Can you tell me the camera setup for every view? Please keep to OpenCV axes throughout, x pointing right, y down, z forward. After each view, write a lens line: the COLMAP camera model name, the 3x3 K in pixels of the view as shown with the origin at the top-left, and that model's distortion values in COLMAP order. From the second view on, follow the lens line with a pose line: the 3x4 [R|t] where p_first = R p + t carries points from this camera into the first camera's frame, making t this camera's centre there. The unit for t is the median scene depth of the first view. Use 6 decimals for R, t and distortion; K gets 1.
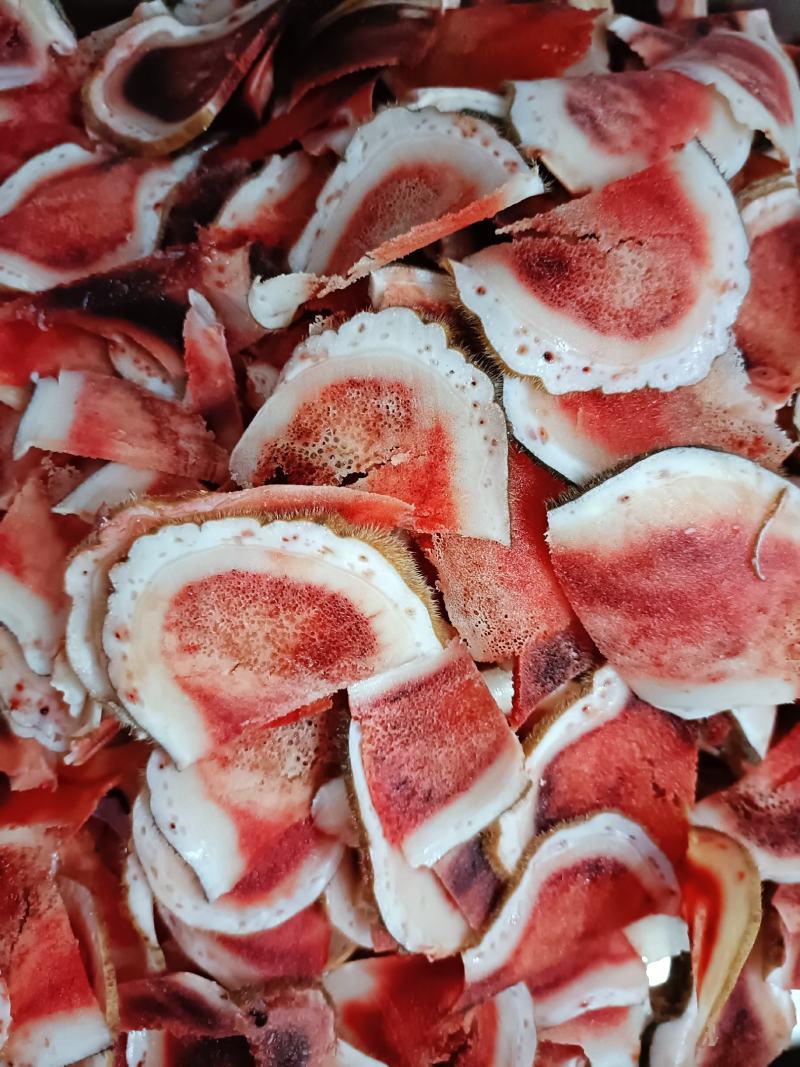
lens RADIAL K [[818.8, 0, 400.0], [0, 818.8, 533.5], [0, 0, 1]] dist [0.013764, -0.053610]
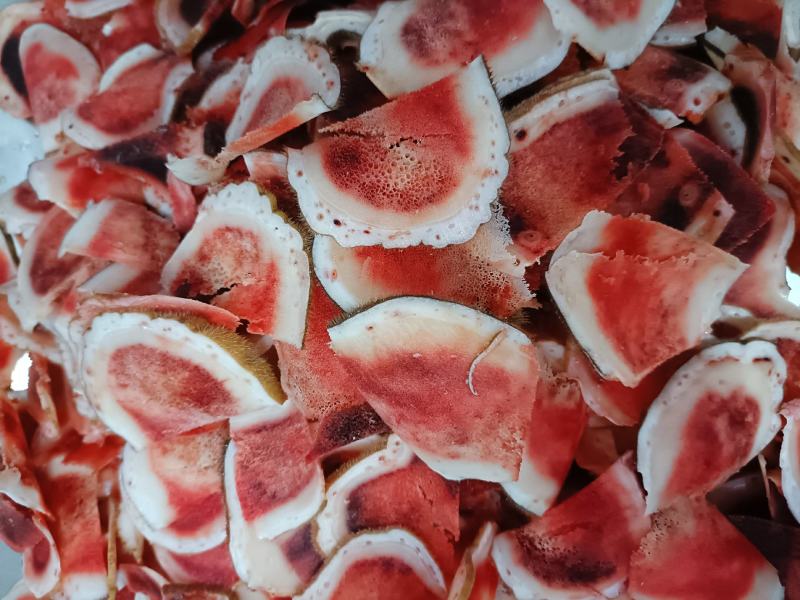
lens RADIAL K [[613.9, 0, 400.0], [0, 613.9, 300.0], [0, 0, 1]] dist [0.013764, -0.053610]
pose [[0.950757, 0.105698, -0.291357, 0.580757], [-0.080994, 0.992117, 0.095618, -0.182093], [0.299167, -0.067311, 0.951824, -0.005391]]
